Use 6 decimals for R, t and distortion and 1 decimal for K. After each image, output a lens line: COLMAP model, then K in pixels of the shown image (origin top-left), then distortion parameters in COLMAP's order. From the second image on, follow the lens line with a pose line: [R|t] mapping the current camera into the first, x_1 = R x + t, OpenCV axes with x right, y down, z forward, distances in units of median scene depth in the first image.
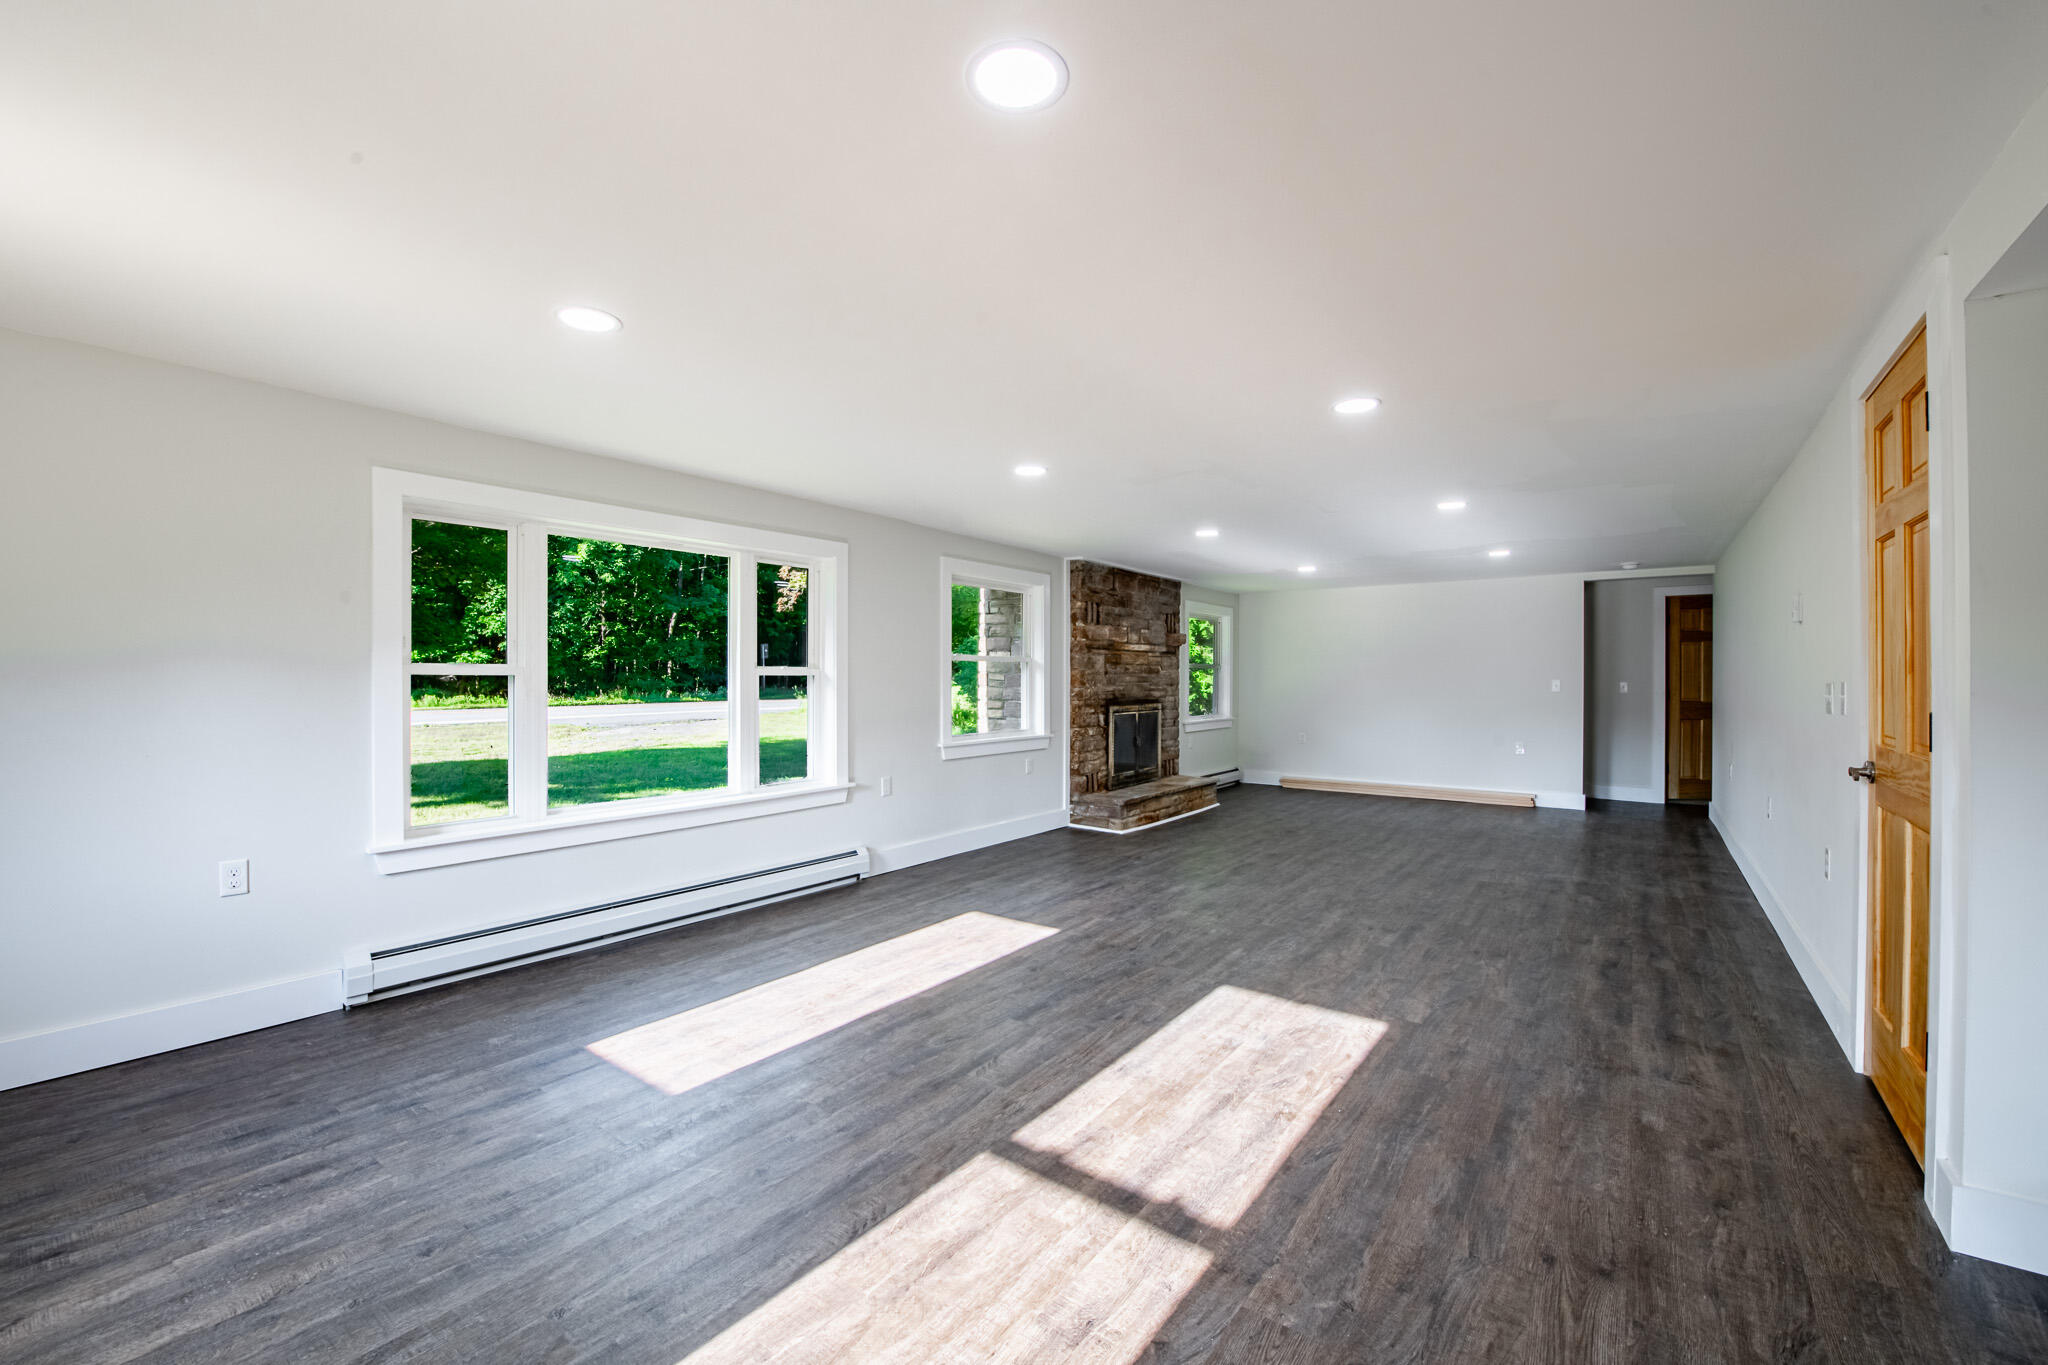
lens RADIAL K [[819.0, 0, 1028.3], [0, 819.0, 678.6], [0, 0, 1]] dist [-0.013374, -0.003022]
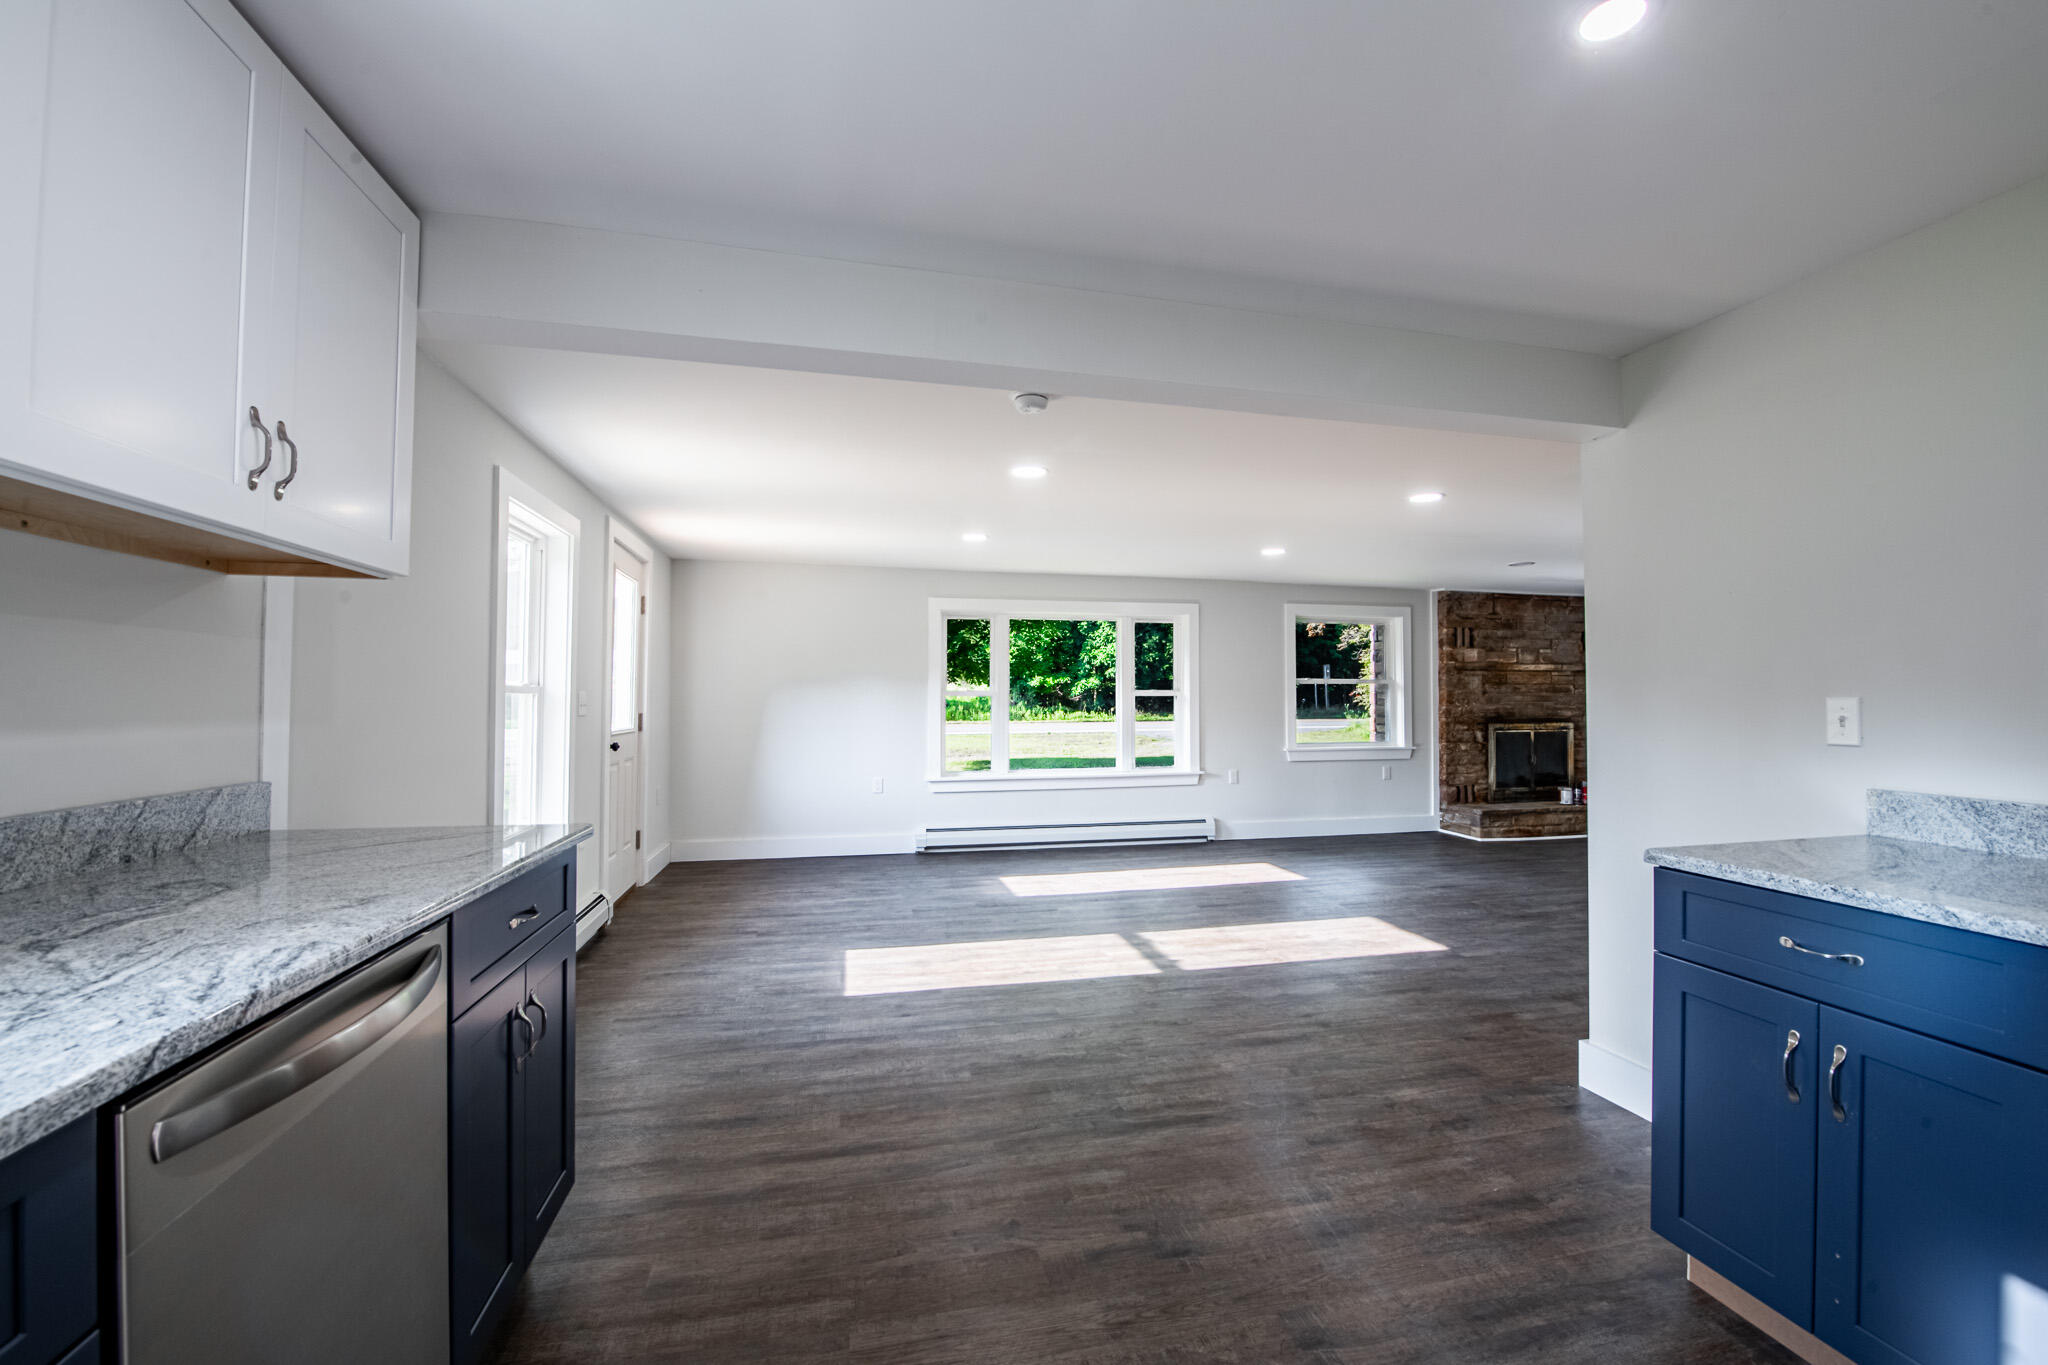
lens RADIAL K [[819.0, 0, 1028.3], [0, 819.0, 678.6], [0, 0, 1]] dist [-0.013374, -0.003022]
pose [[0.765489, -0.016446, -0.643238, 0.336220], [0.000566, 0.999690, -0.024885, 0.001134], [0.643448, 0.018685, 0.765261, -0.204237]]
